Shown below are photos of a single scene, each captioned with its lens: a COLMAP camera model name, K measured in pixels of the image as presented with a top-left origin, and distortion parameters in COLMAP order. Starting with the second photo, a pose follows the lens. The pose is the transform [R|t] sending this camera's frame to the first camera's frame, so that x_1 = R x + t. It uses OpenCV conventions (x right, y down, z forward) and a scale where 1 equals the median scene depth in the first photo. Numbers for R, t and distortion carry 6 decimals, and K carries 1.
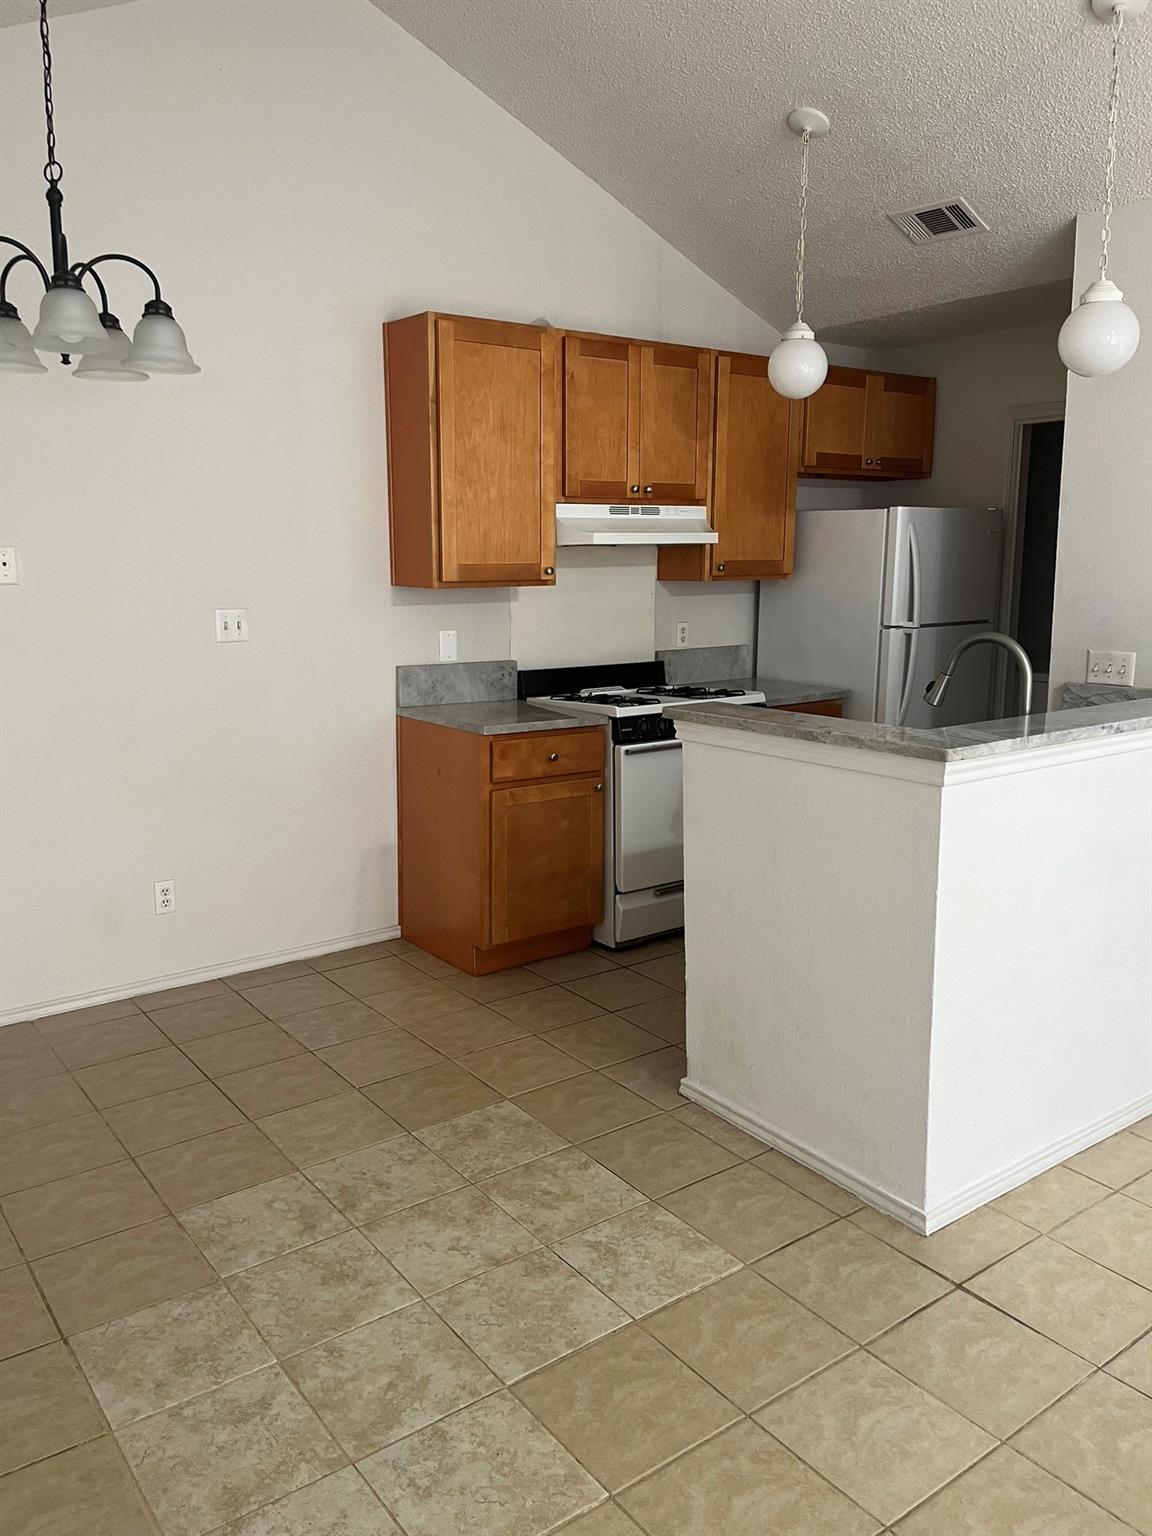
lens RADIAL K [[1162.5, 0, 563.5], [0, 1162.5, 756.2], [0, 0, 1]] dist [0.068851, -0.104141]
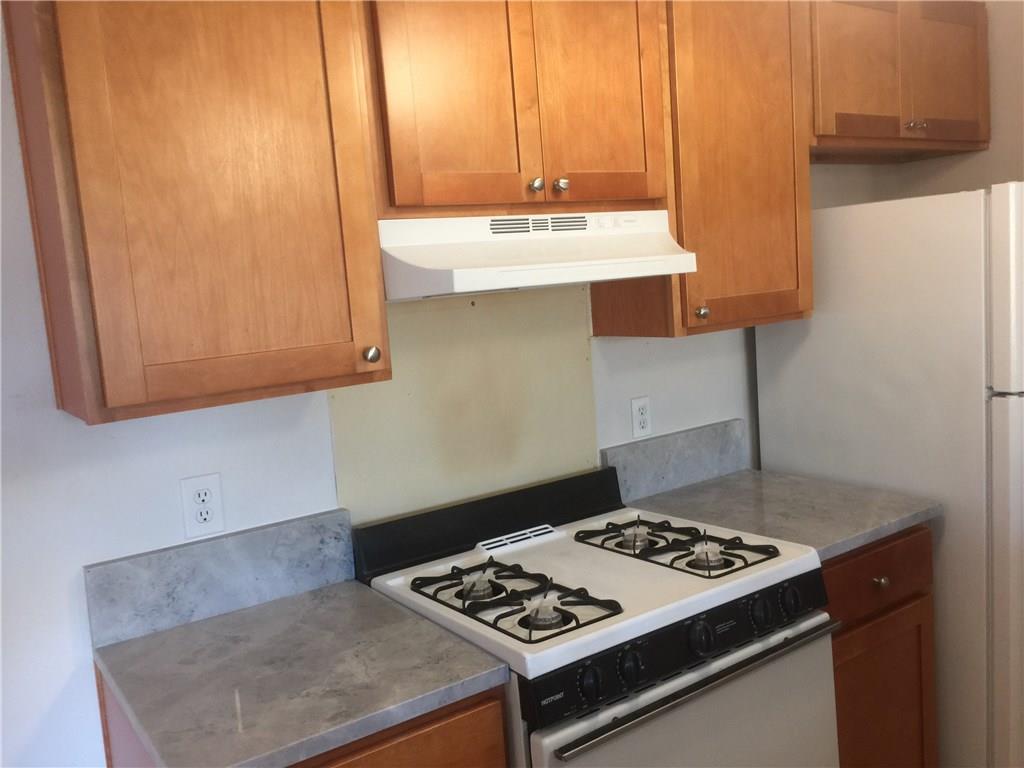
lens RADIAL K [[879.7, 0, 502.2], [0, 879.7, 369.7], [0, 0, 1]] dist [0.056523, -0.065948]
pose [[0.996572, -0.074018, -0.036958, 0.056971], [0.071263, 0.994929, -0.070982, -0.122909], [0.042025, 0.068105, 0.996793, 0.631362]]
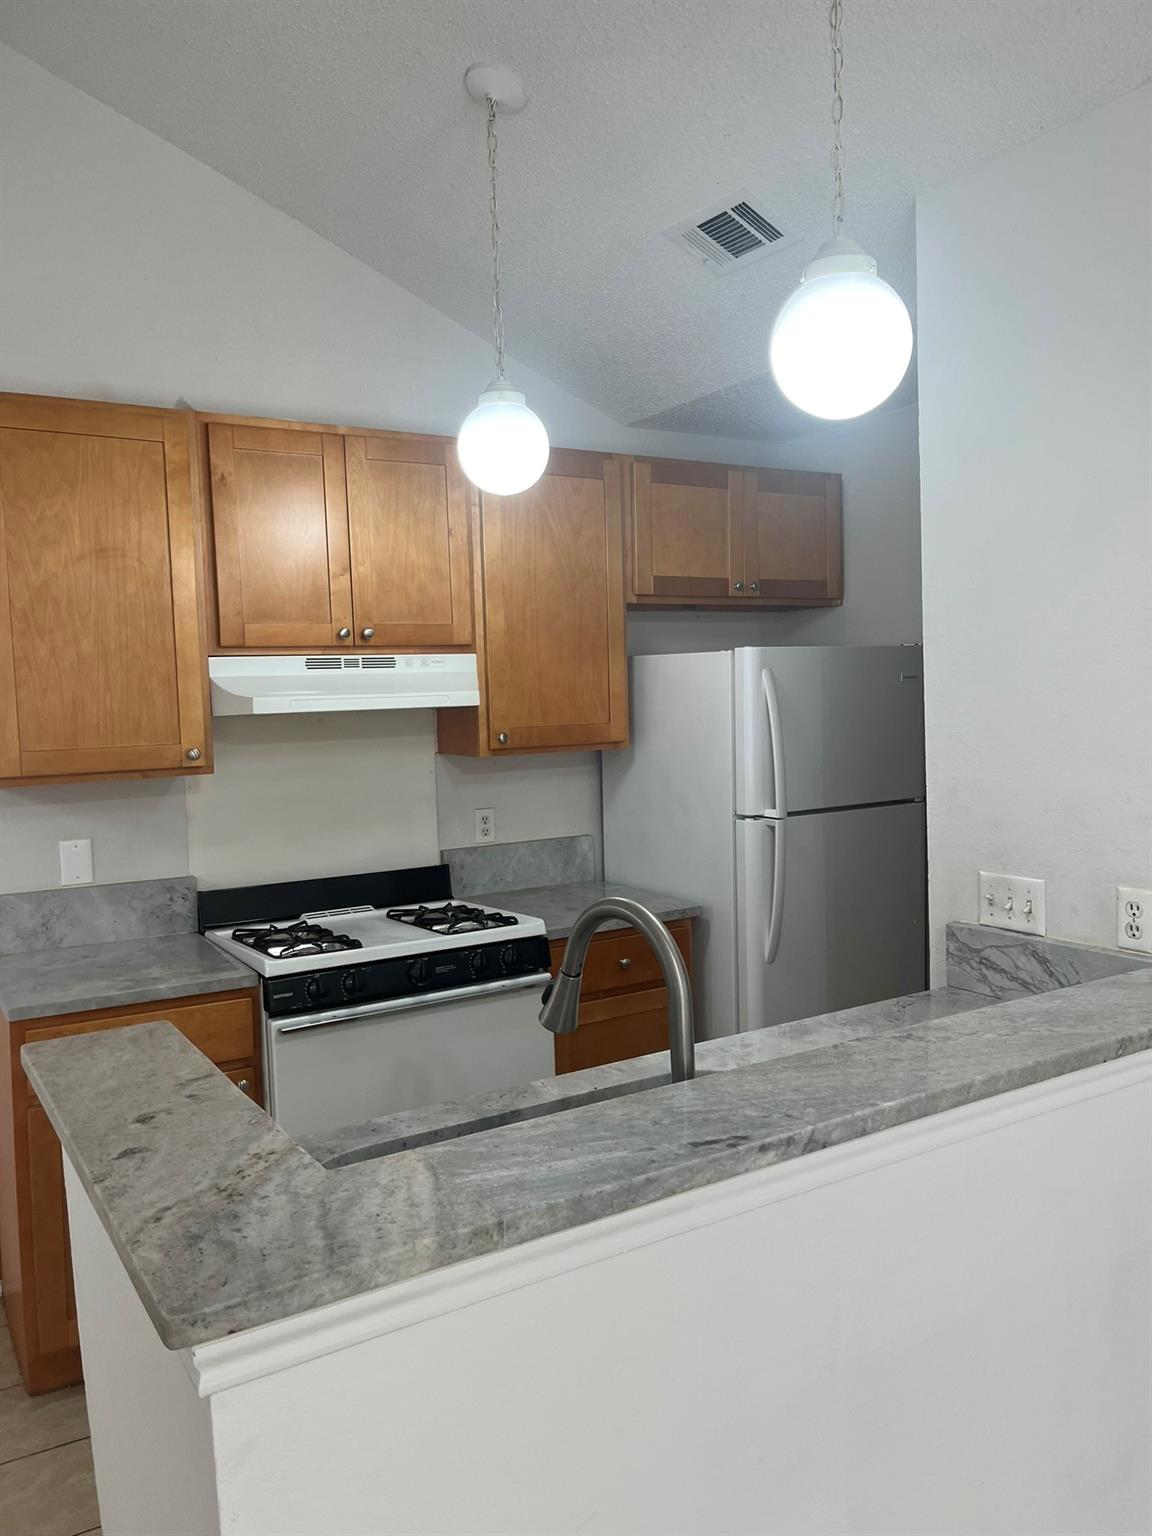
lens RADIAL K [[1162.5, 0, 583.6], [0, 1162.5, 768.7], [0, 0, 1]] dist [0.068851, -0.104141]
pose [[0.996284, -0.020723, -0.083594, 0.273302], [0.011944, 0.994486, -0.104188, -0.076887], [0.085292, 0.102802, 0.991038, 0.341966]]
